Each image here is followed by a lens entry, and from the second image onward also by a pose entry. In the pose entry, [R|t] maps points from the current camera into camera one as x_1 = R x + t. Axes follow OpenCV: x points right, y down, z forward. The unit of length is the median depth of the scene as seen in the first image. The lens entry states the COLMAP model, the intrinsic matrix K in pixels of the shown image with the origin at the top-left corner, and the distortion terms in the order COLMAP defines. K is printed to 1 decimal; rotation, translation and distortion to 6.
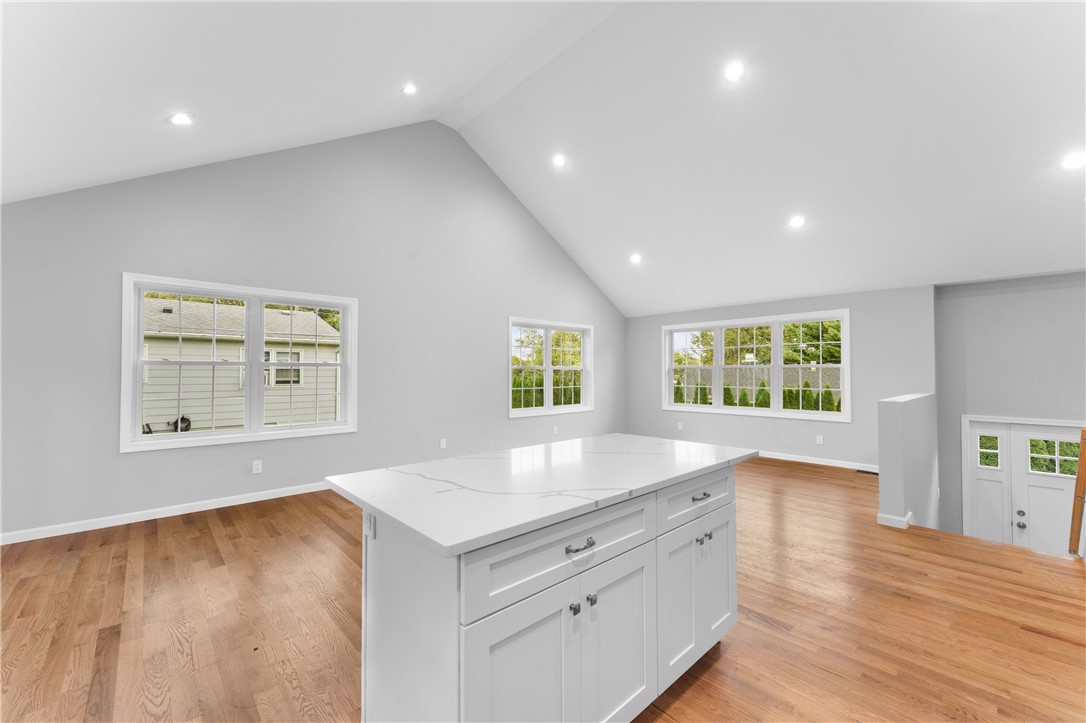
lens RADIAL K [[433.2, 0, 539.7], [0, 433.2, 360.1], [0, 0, 1]] dist [-0.001599, -0.000260]
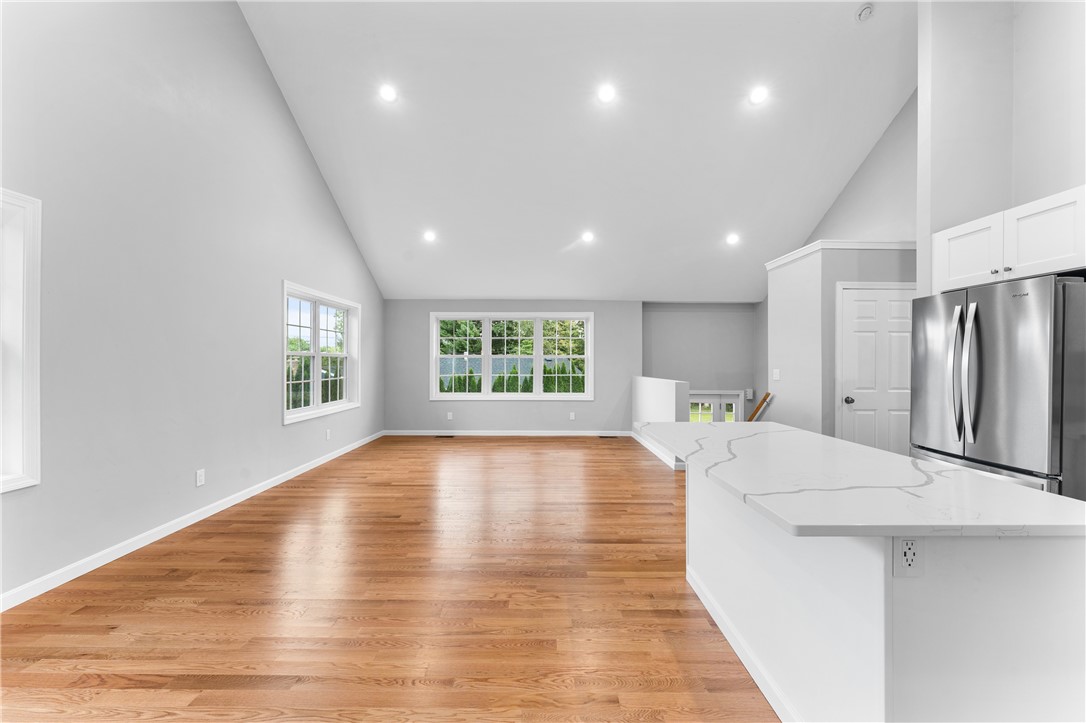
lens RADIAL K [[433.2, 0, 539.7], [0, 433.2, 360.1], [0, 0, 1]] dist [-0.001599, -0.000260]
pose [[0.663500, 0.004282, 0.748164, -0.317877], [-0.022760, 0.999636, 0.014462, 0.009106], [-0.747830, -0.026624, 0.663357, 0.222100]]
